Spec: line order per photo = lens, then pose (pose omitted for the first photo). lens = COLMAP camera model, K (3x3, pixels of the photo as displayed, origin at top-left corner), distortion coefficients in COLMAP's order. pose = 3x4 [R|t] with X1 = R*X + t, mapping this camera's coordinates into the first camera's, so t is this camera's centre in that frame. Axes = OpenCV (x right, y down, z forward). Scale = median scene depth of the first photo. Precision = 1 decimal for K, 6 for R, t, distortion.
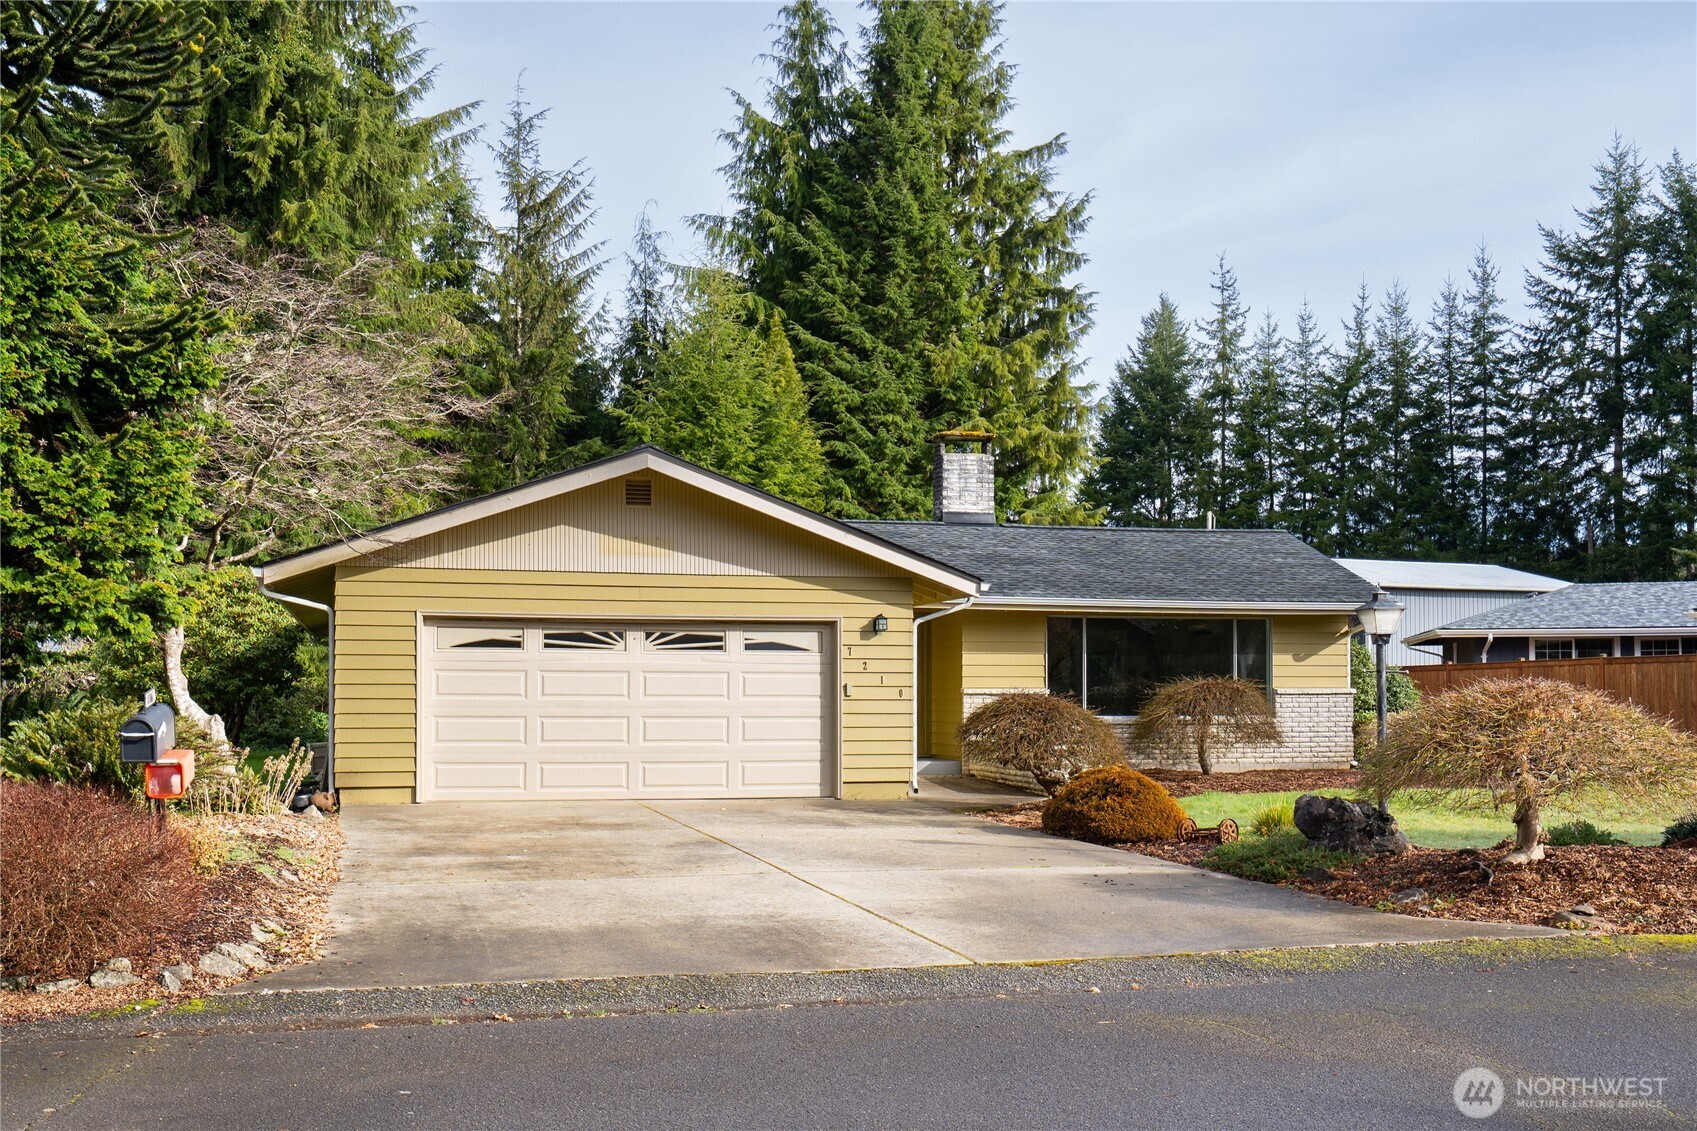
lens RADIAL K [[1639.4, 0, 848.5], [0, 1639.4, 565.5], [0, 0, 1]] dist [-0.002533, 0.000055]
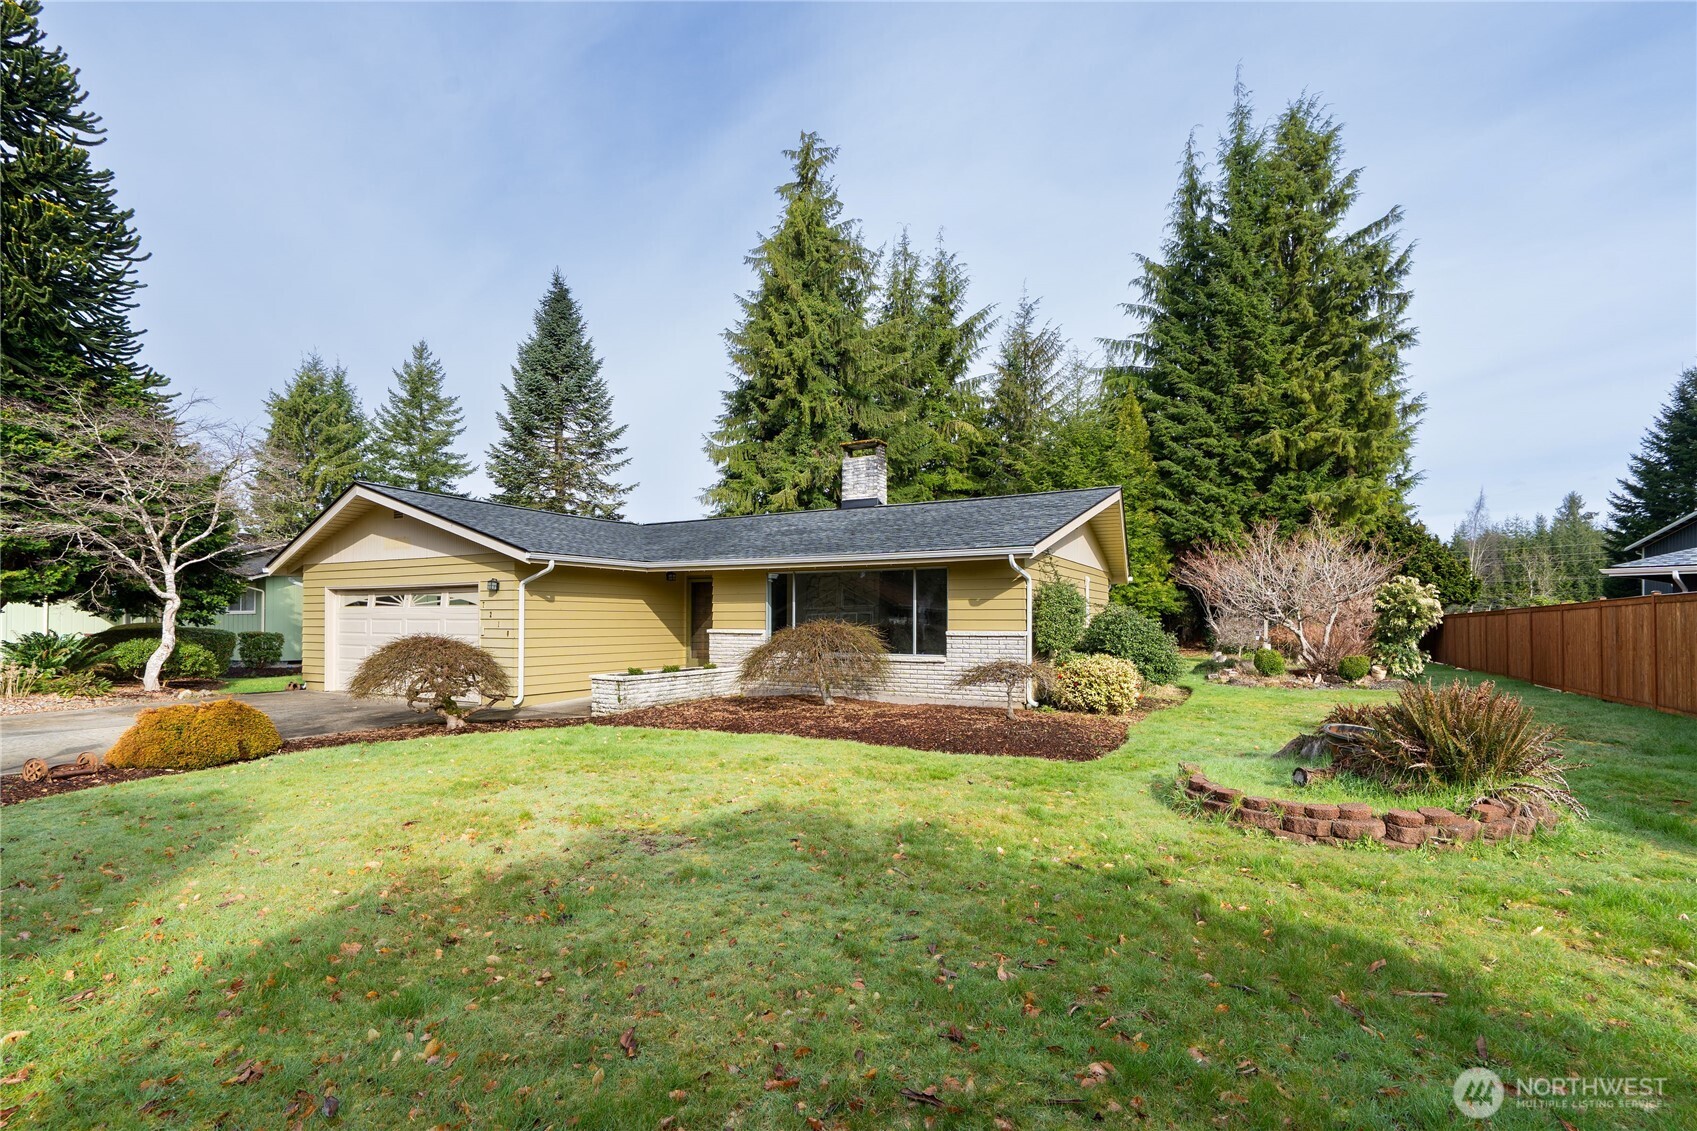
lens RADIAL K [[789.4, 0, 848.5], [0, 789.4, 565.5], [0, 0, 1]] dist [-0.000274, -0.000188]
pose [[0.730927, -0.049002, -0.680694, 0.561021], [0.051151, 0.998547, -0.016959, 0.036251], [0.680536, -0.022422, 0.732371, 0.558007]]
